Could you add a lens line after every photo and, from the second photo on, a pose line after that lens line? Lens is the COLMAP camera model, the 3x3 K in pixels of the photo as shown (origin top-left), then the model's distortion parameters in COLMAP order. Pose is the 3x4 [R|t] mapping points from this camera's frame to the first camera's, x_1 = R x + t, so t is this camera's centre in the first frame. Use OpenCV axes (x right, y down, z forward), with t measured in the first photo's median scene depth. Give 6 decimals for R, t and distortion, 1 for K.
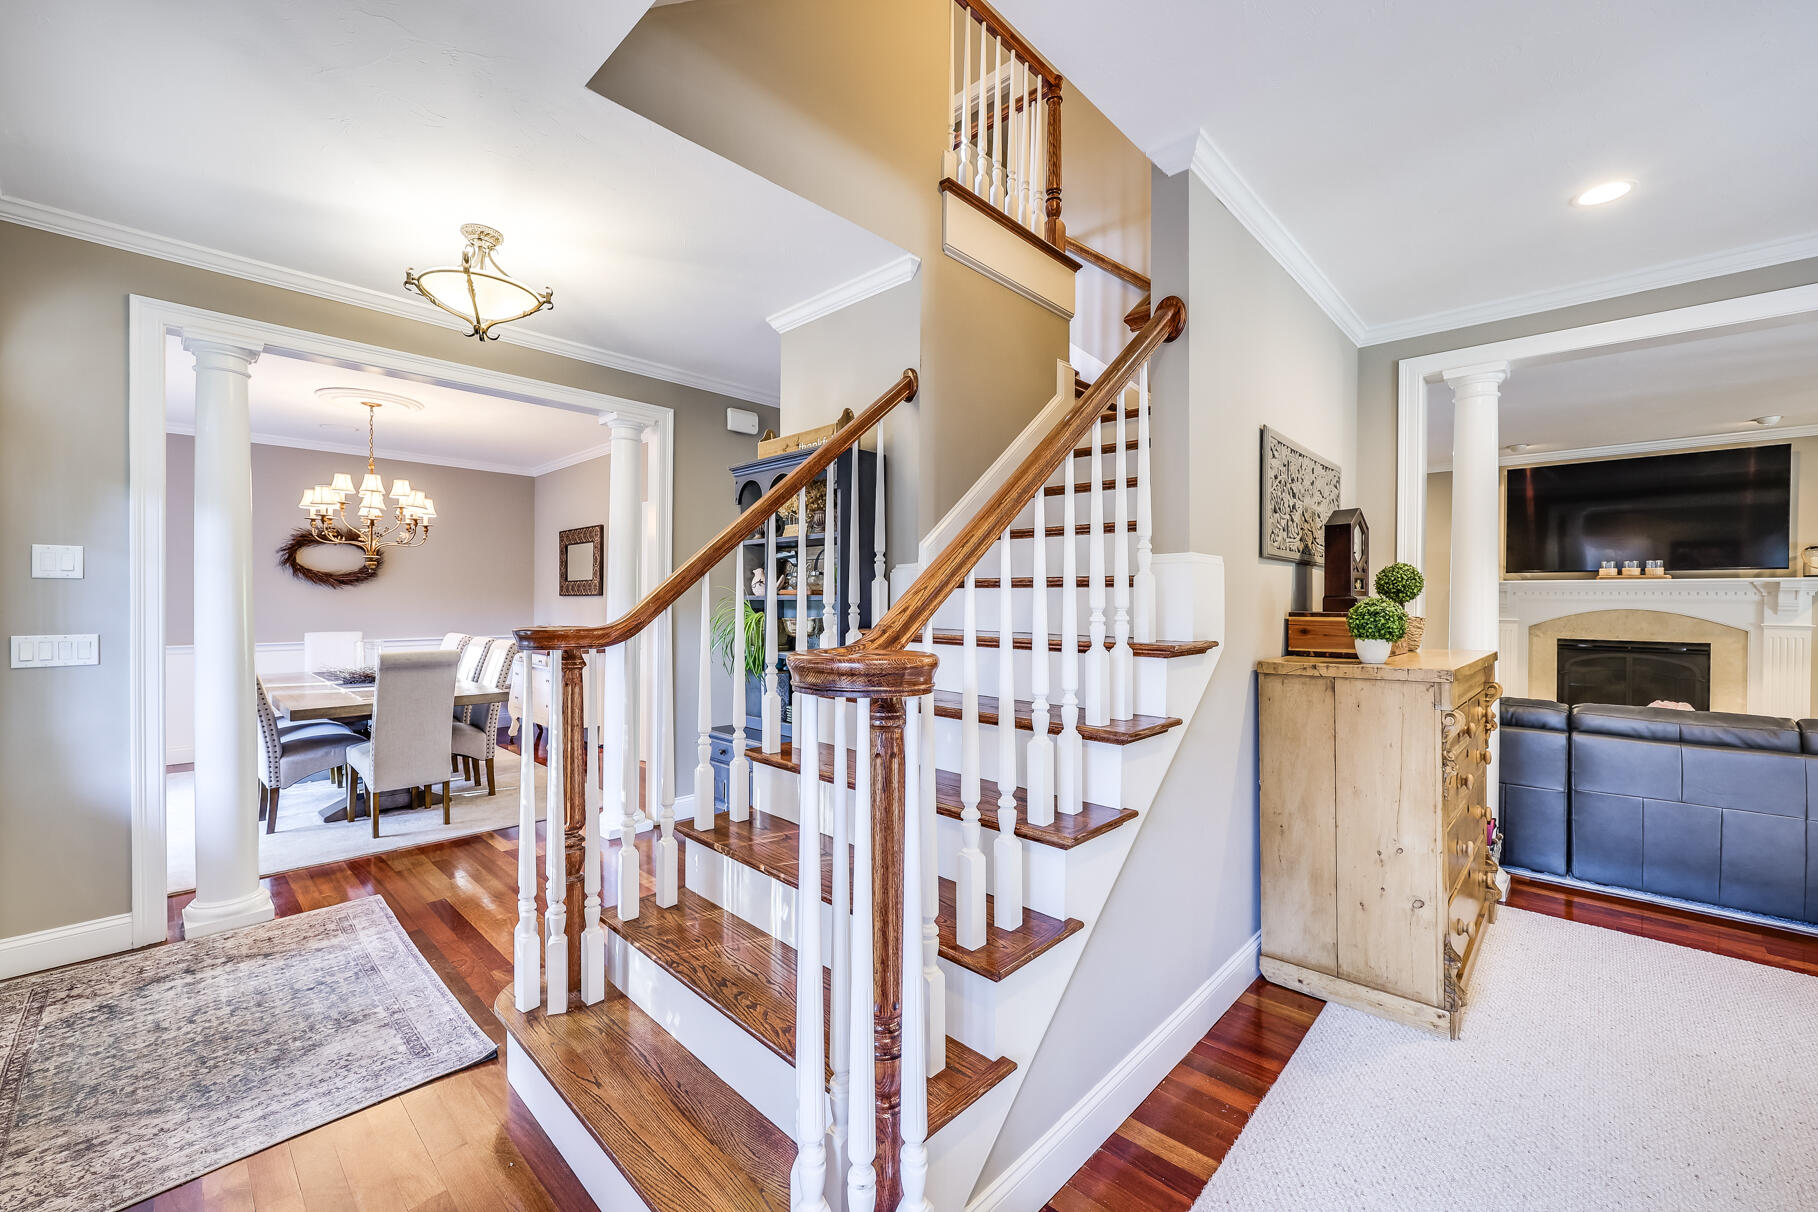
lens RADIAL K [[724.5, 0, 909.0], [0, 724.5, 606.0], [0, 0, 1]] dist [0.000248, -0.000105]
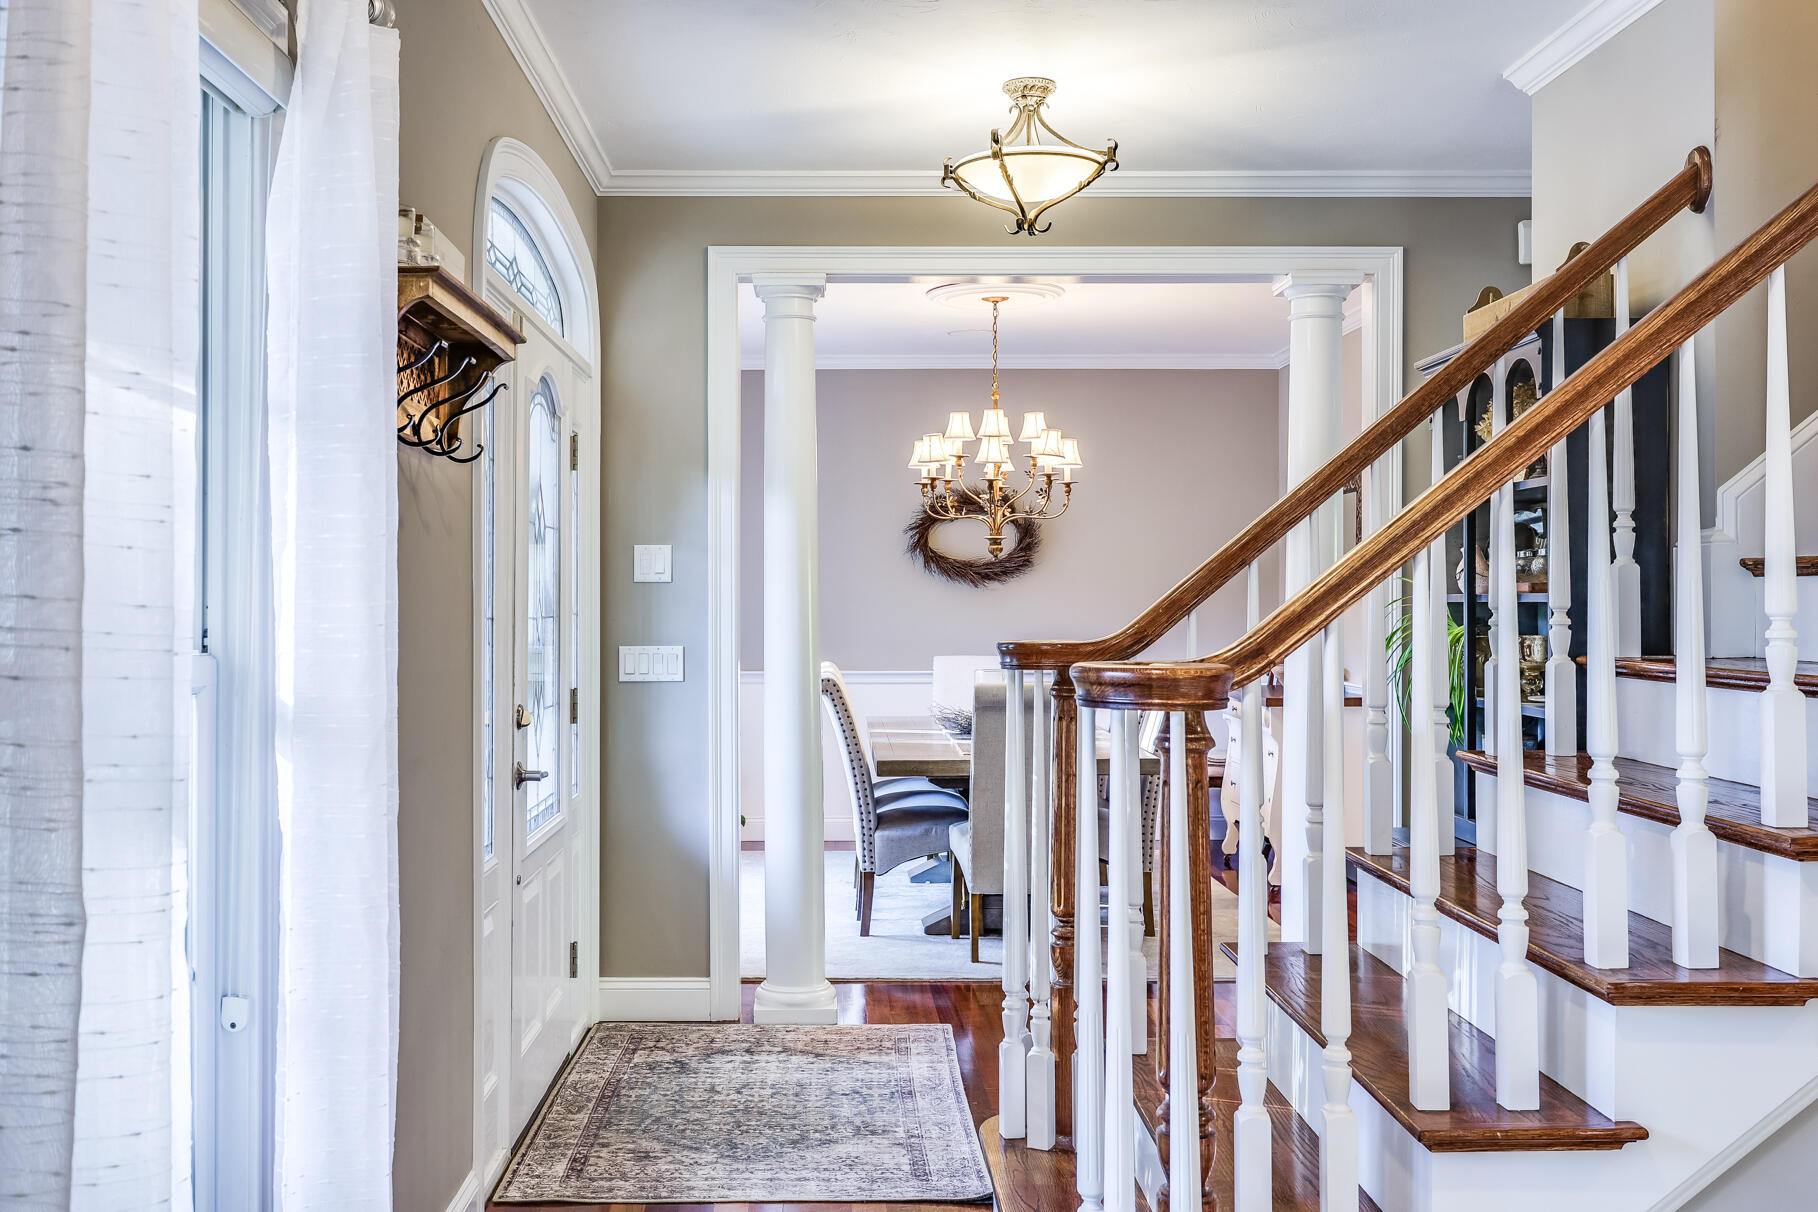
lens RADIAL K [[1729.9, 0, 864.3], [0, 1729.9, 604.8], [0, 0, 1]] dist [-0.001415, 0.000496]
pose [[0.706013, -0.004047, -0.708188, 0.462875], [-0.001006, 0.999977, -0.006716, 0.003108], [0.708198, 0.005454, 0.705992, -0.284012]]
